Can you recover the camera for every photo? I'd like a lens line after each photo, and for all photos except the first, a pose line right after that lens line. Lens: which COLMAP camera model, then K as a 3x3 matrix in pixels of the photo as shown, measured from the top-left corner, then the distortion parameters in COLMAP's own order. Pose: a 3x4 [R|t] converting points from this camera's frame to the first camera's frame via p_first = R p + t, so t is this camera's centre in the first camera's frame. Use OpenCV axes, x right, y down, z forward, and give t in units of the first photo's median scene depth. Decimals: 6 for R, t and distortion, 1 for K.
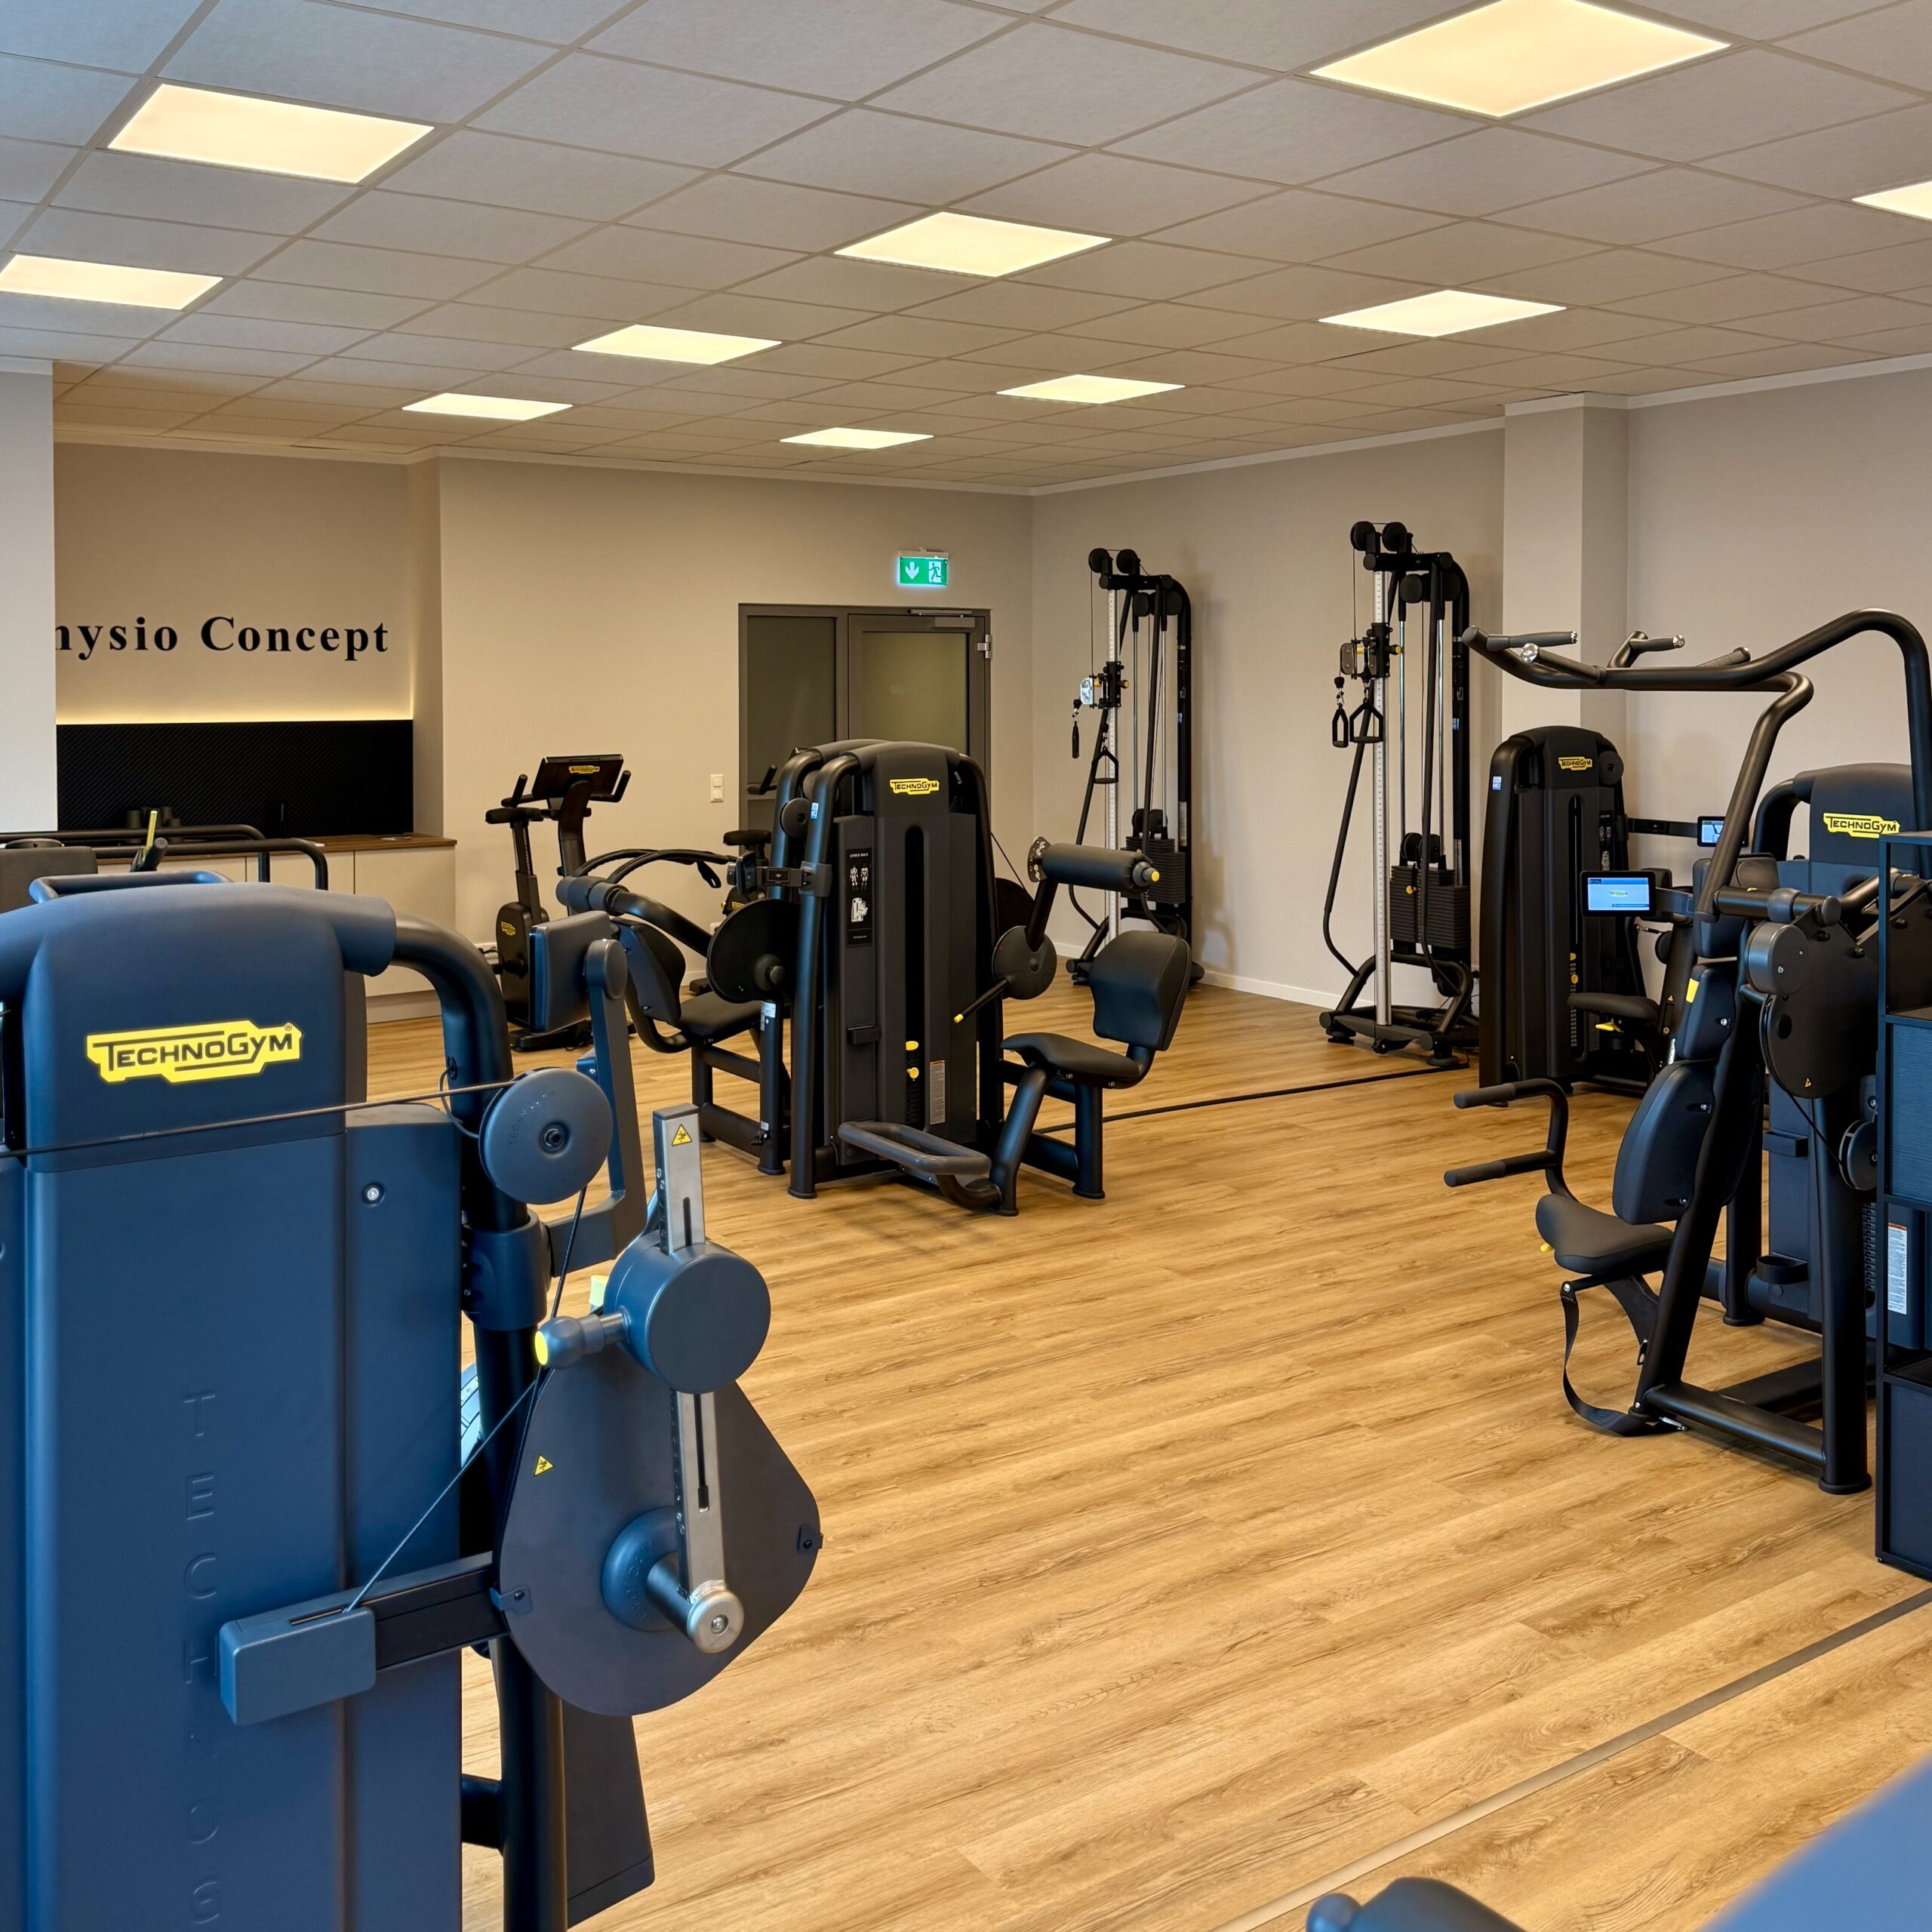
lens RADIAL K [[1921.5, 0, 957.5], [0, 1921.5, 994.4], [0, 0, 1]] dist [0.015313, -0.007695]
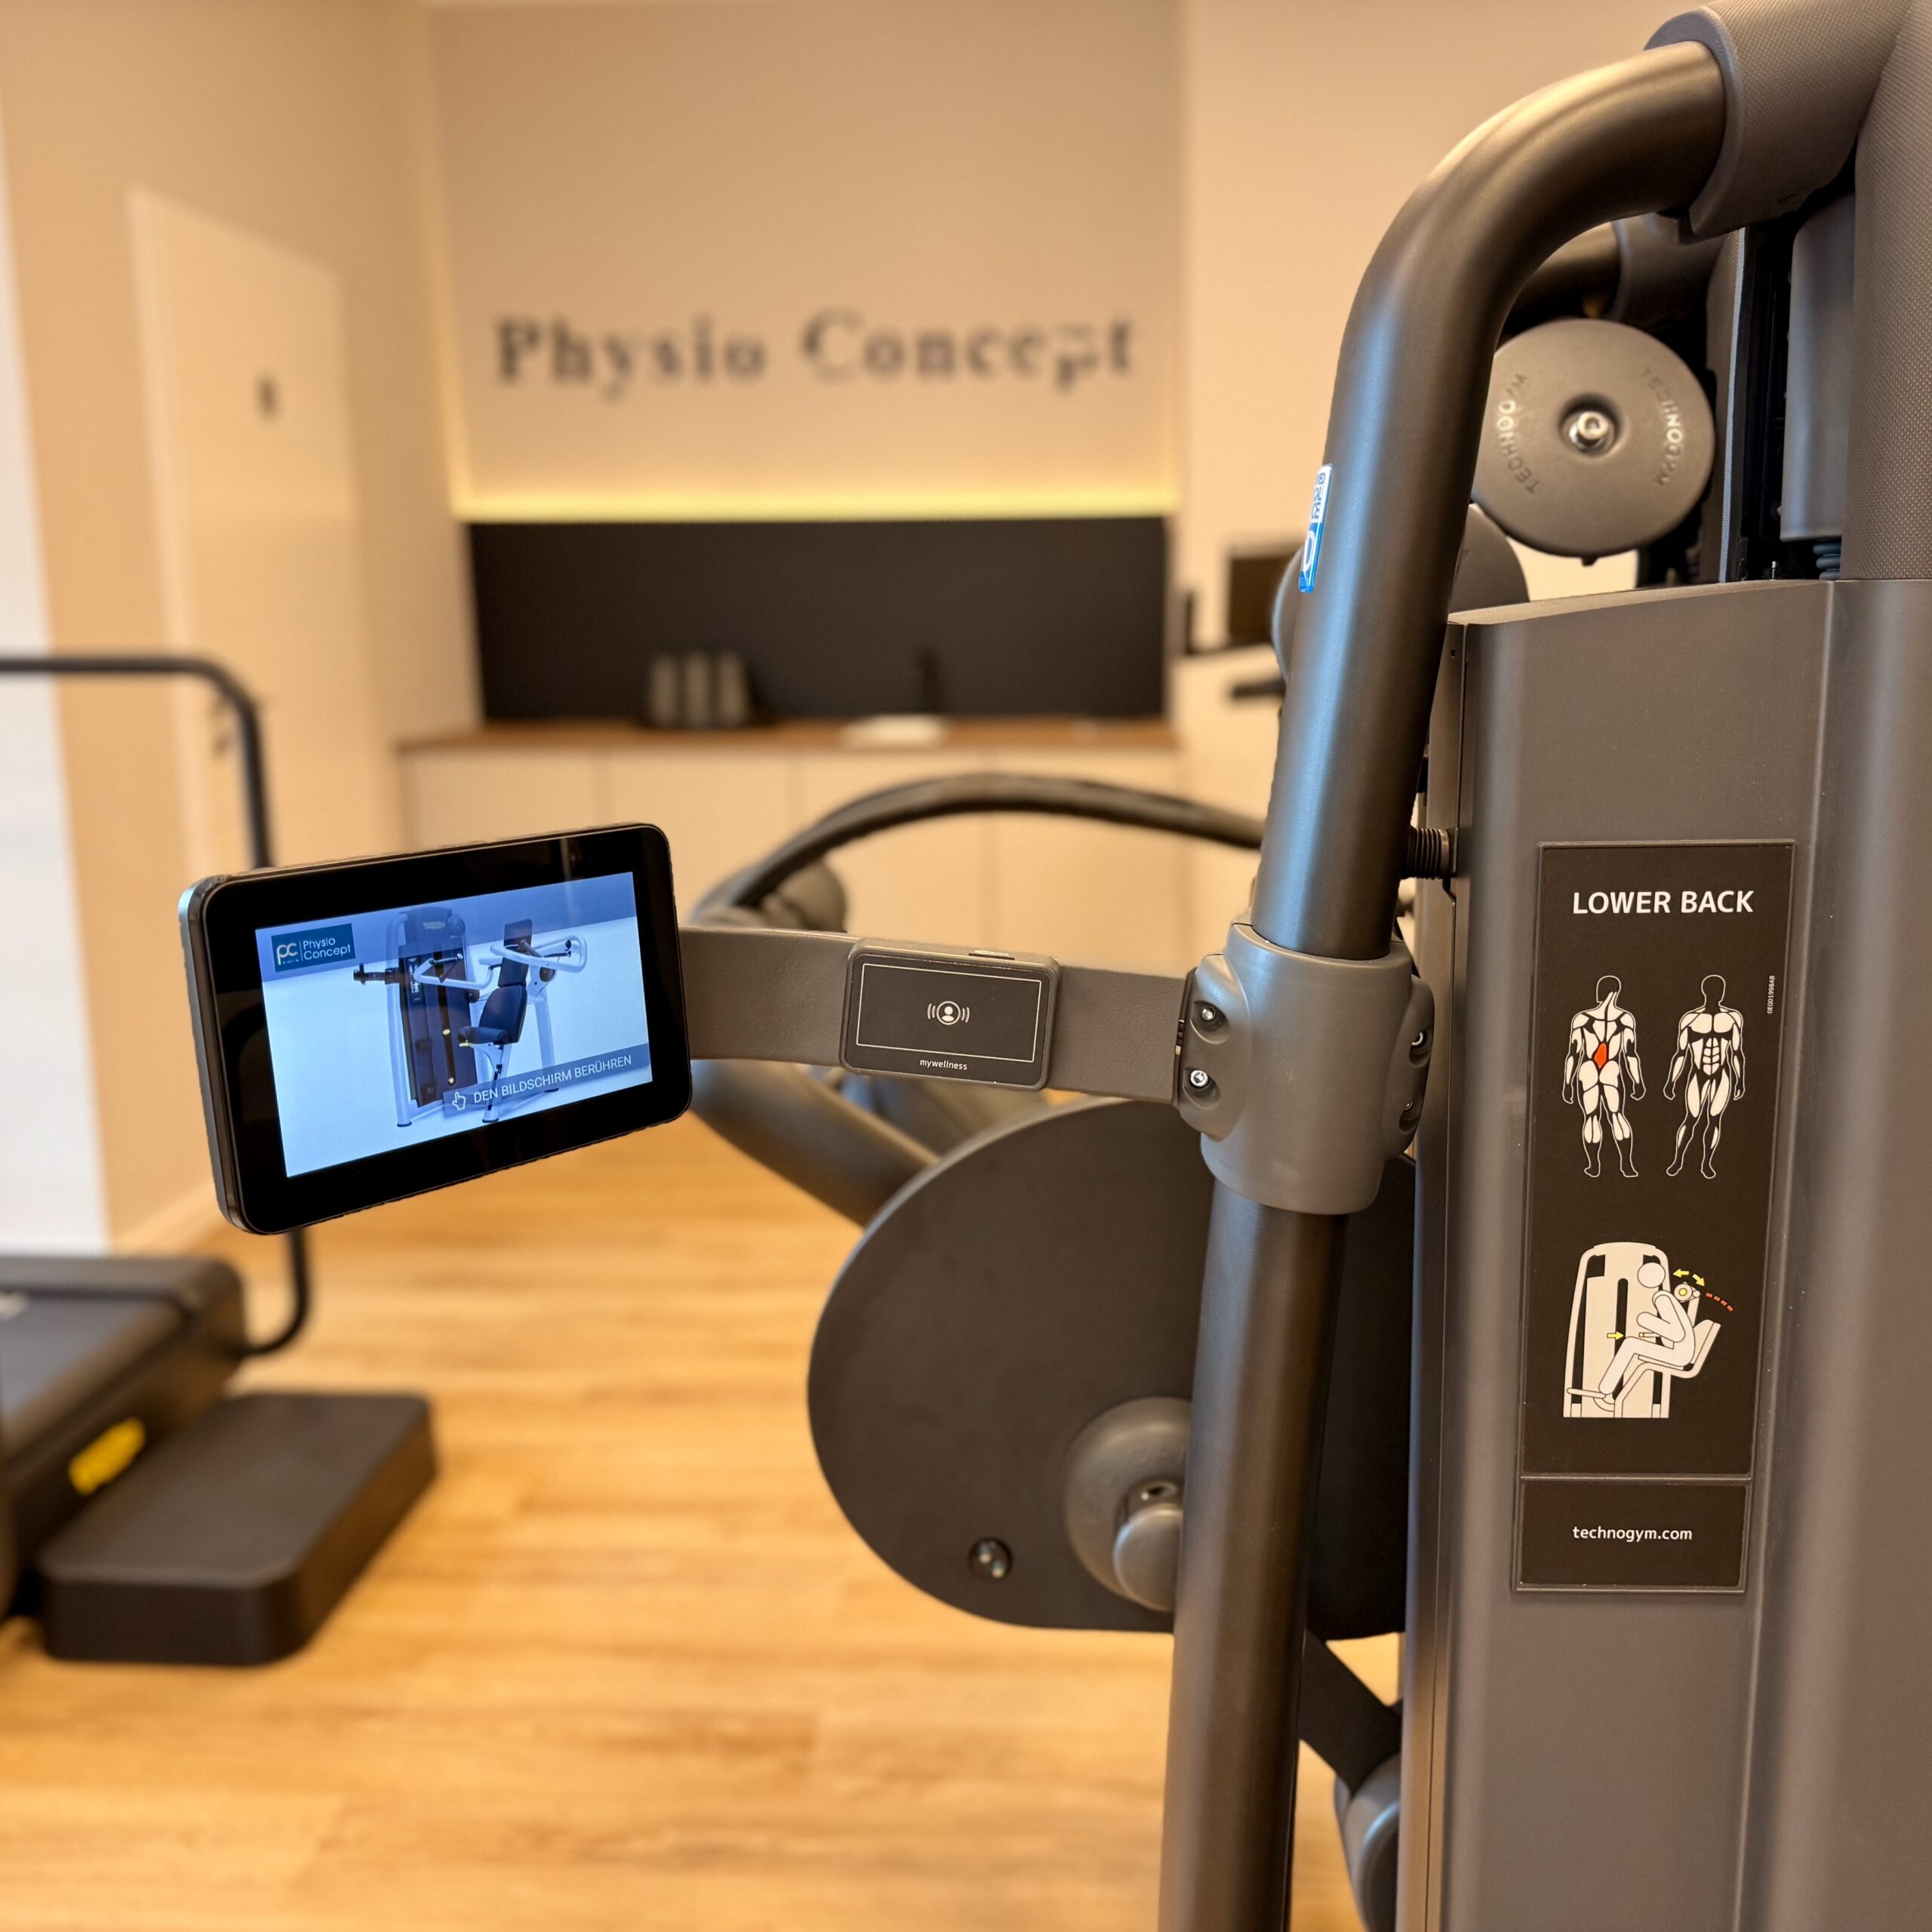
lens RADIAL K [[1921.5, 0, 957.5], [0, 1921.5, 994.4], [0, 0, 1]] dist [0.015313, -0.007695]
pose [[0.802463, 0.120179, -0.584474, -0.015466], [-0.095117, 0.992746, 0.073535, -0.068689], [0.589072, -0.003416, 0.808074, 0.845398]]
